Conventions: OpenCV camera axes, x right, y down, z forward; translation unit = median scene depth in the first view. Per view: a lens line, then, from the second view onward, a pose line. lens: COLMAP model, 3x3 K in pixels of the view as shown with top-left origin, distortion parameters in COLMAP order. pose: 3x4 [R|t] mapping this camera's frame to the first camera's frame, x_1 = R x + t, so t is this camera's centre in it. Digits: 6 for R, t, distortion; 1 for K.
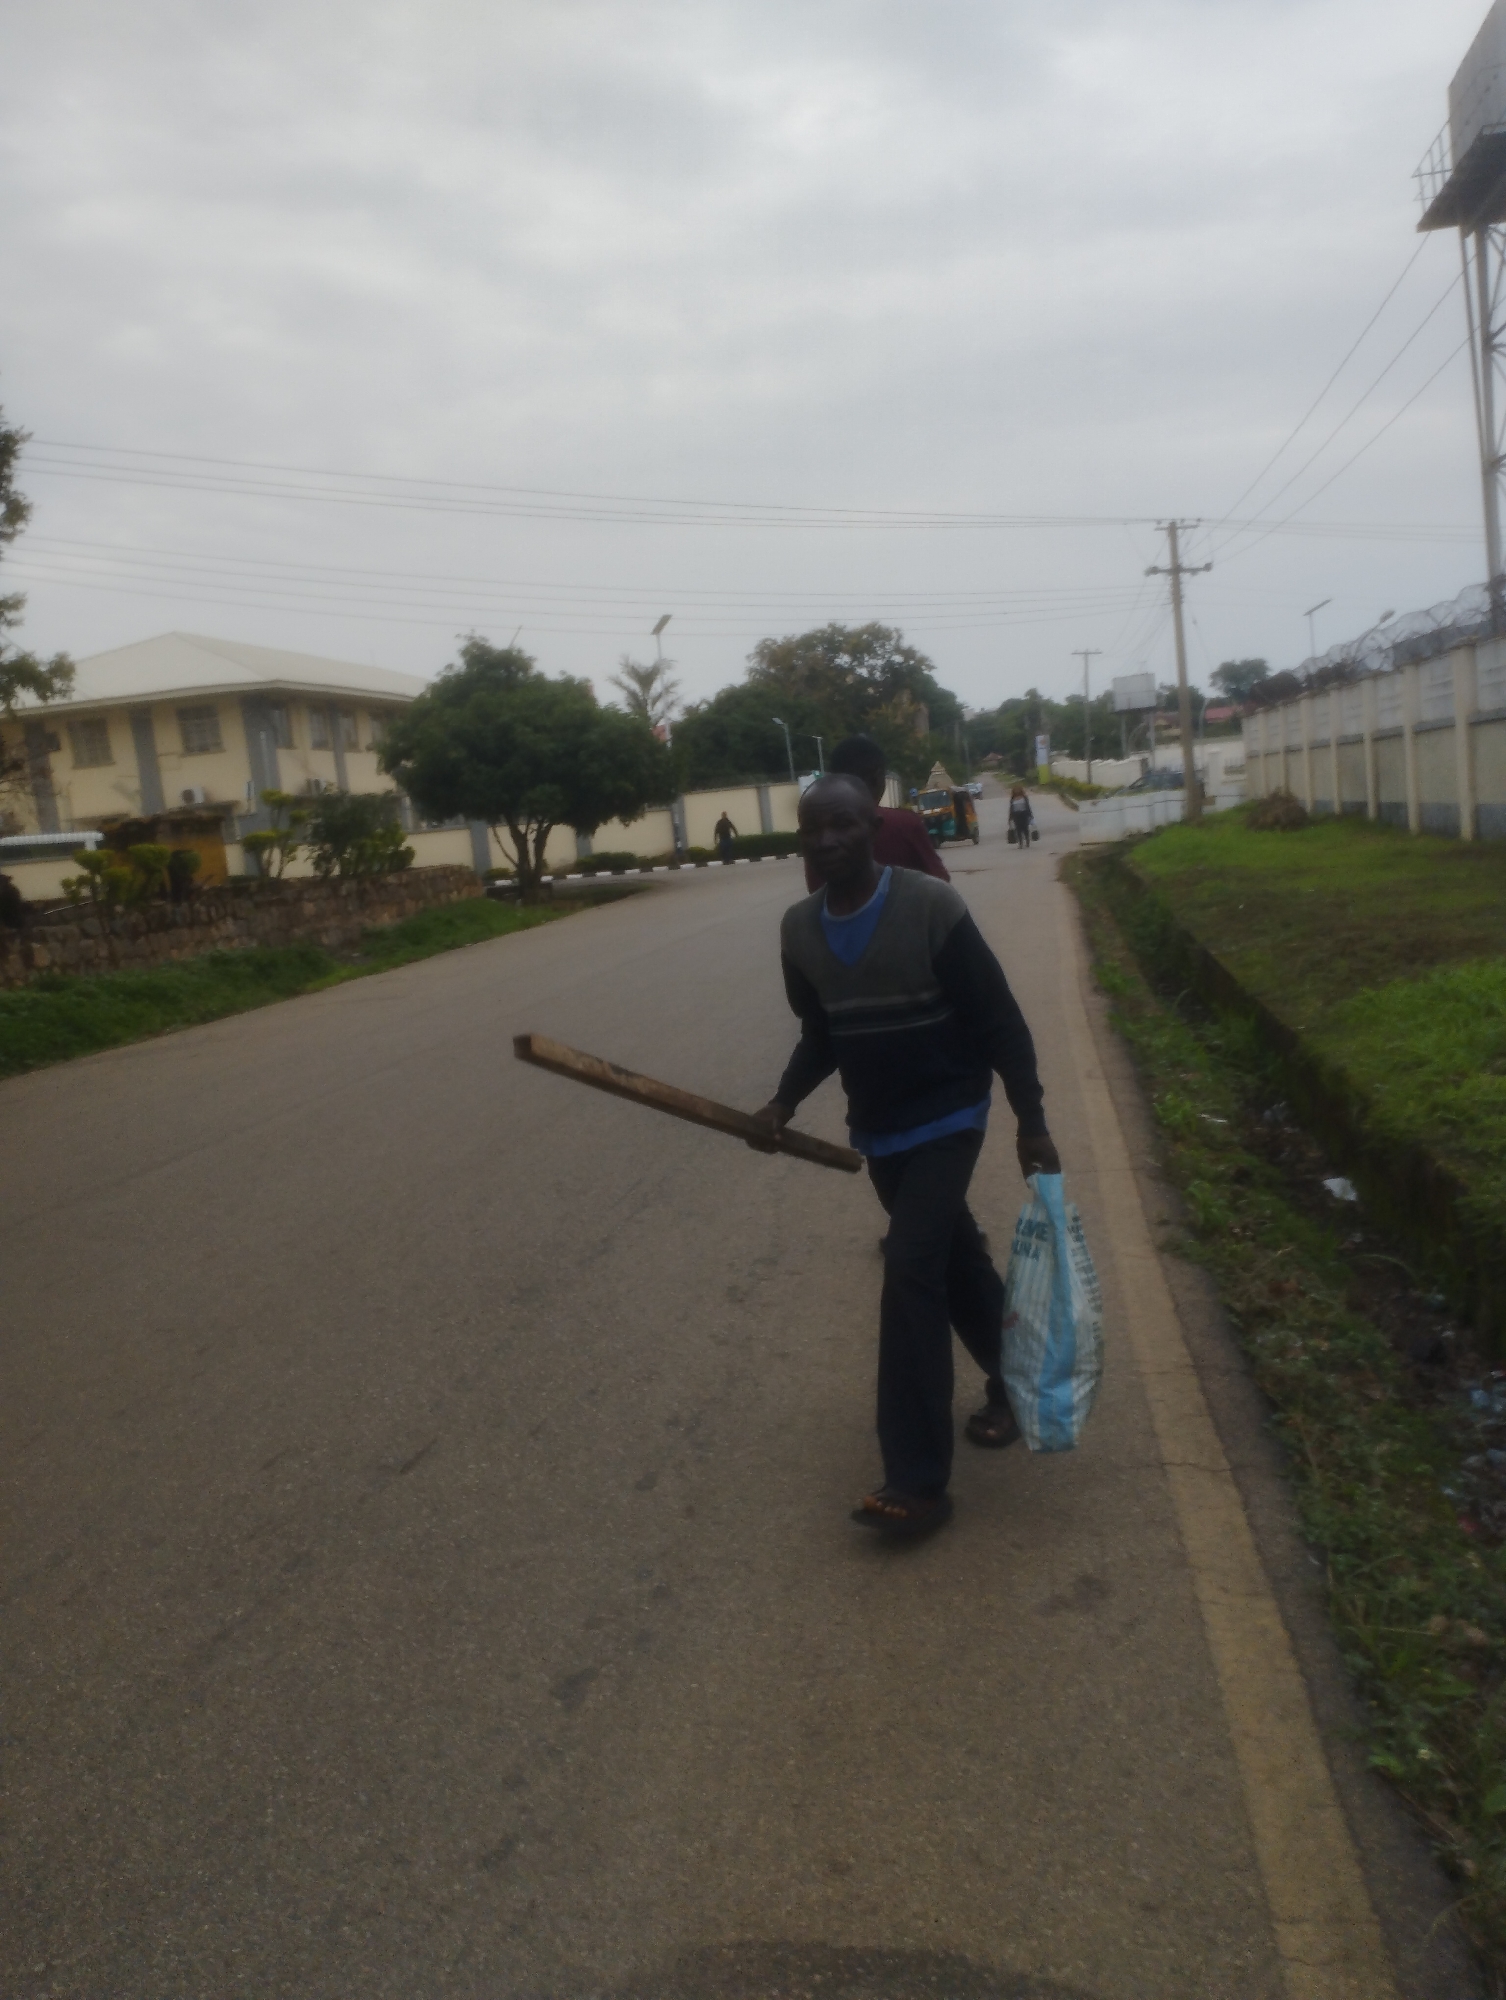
lens RADIAL K [[1725.3, 0, 872.0], [0, 1725.3, 1026.7], [0, 0, 1]] dist [0.064826, -0.010111]
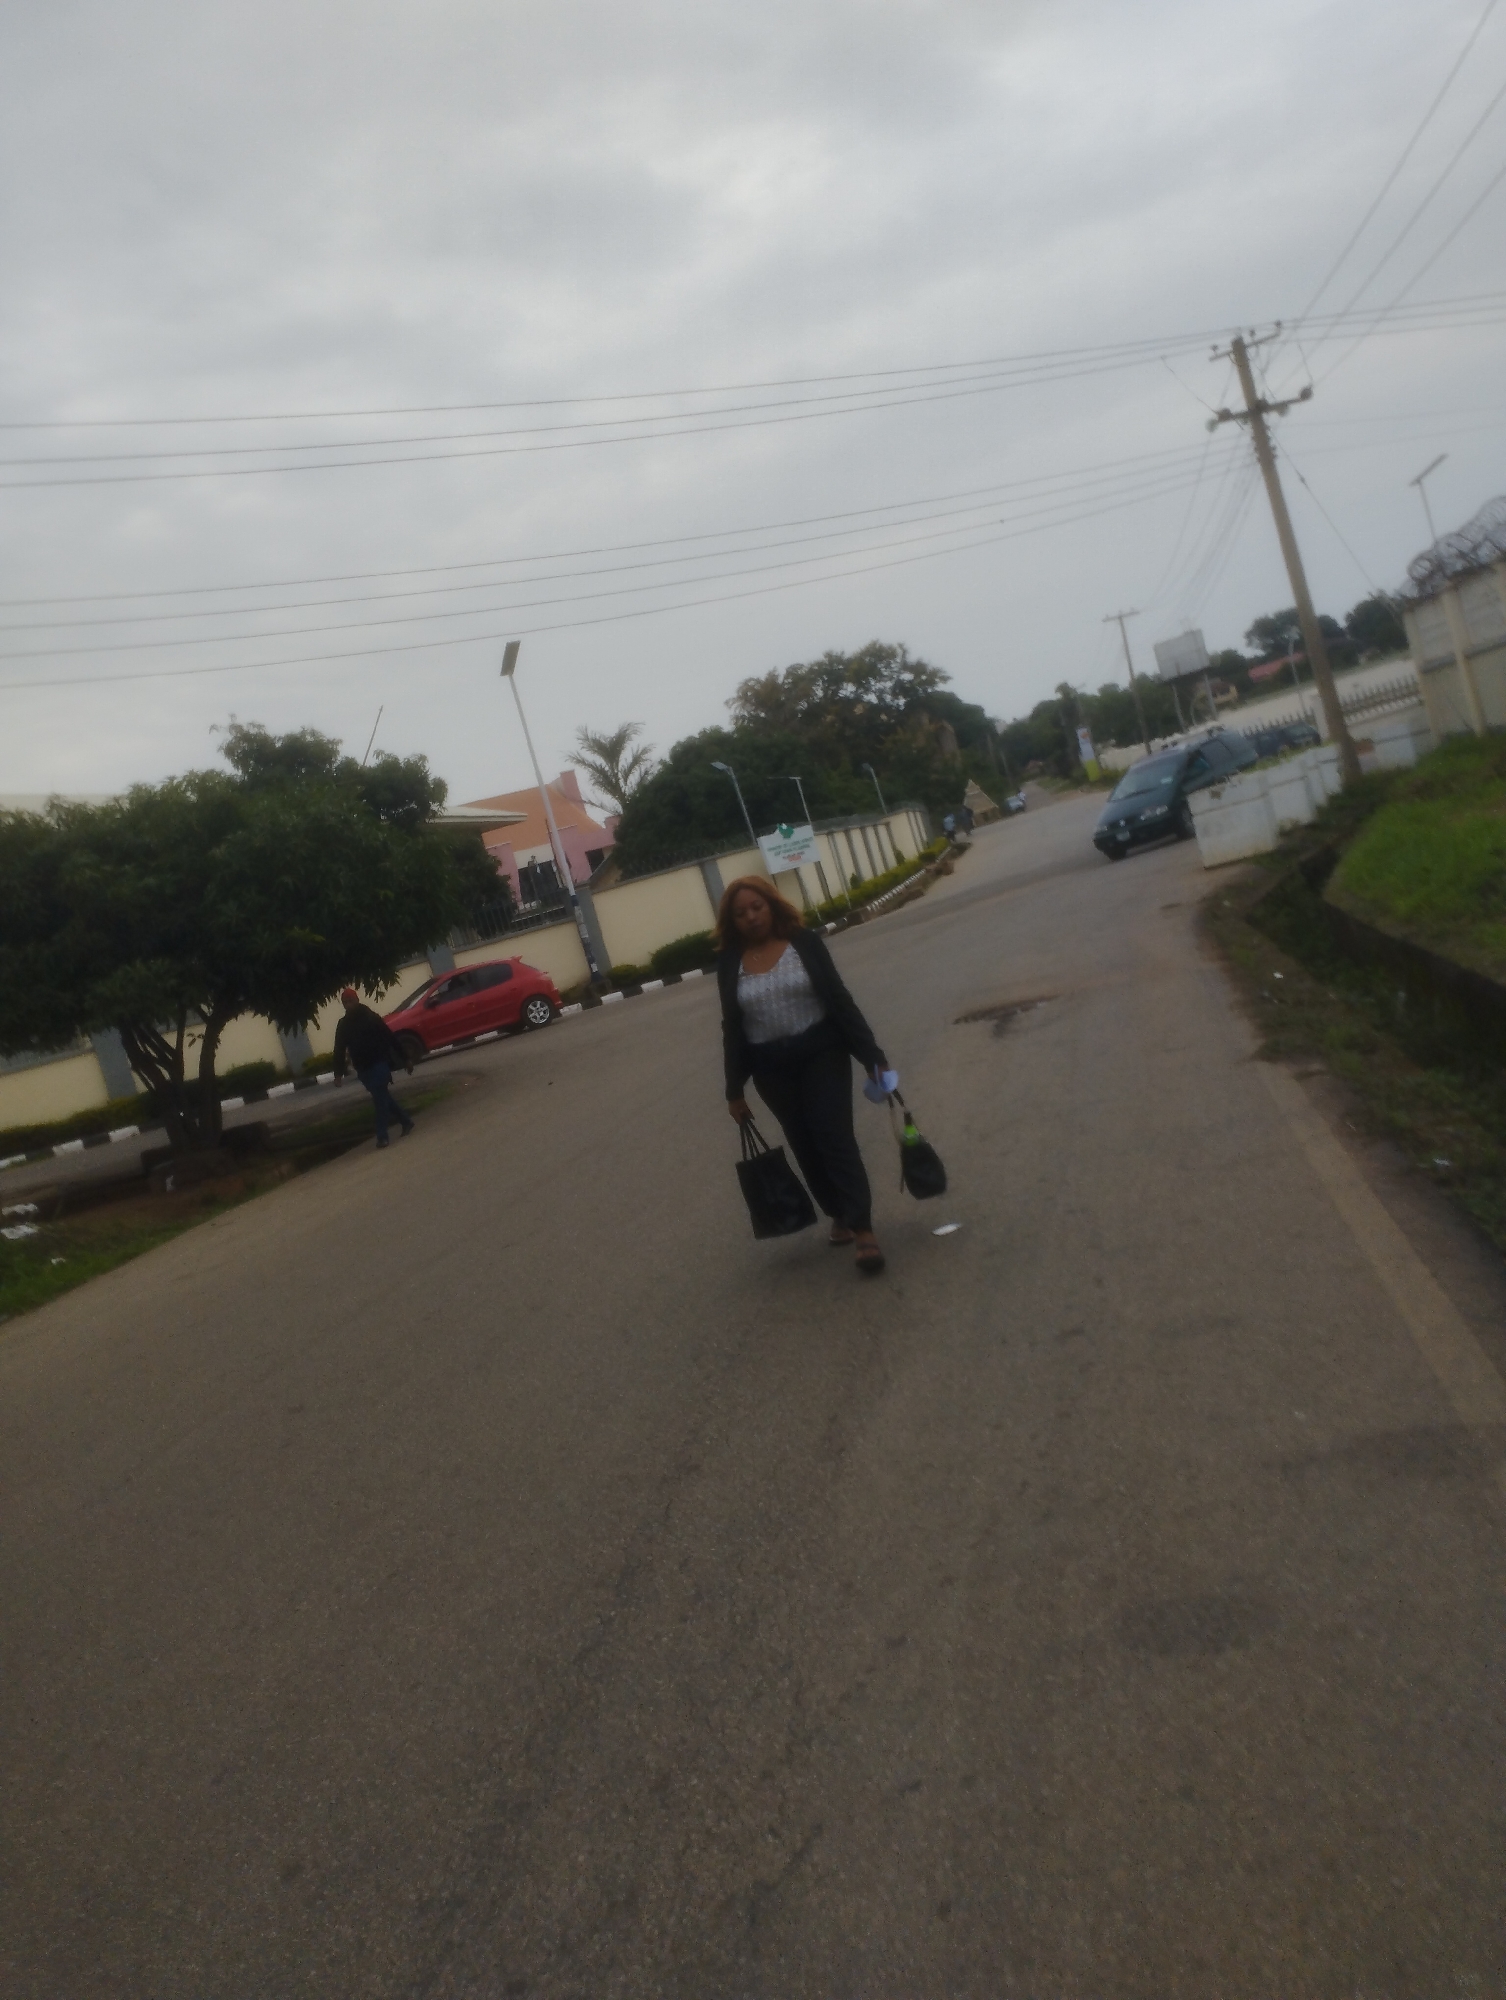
lens RADIAL K [[1661.9, 0, 822.0], [0, 1661.9, 996.6], [0, 0, 1]] dist [0.208990, 0.003323]
pose [[0.980354, -0.180323, -0.079930, 0.011277], [0.177263, 0.983183, -0.043919, -0.019180], [0.086505, 0.028887, 0.995832, 0.136745]]
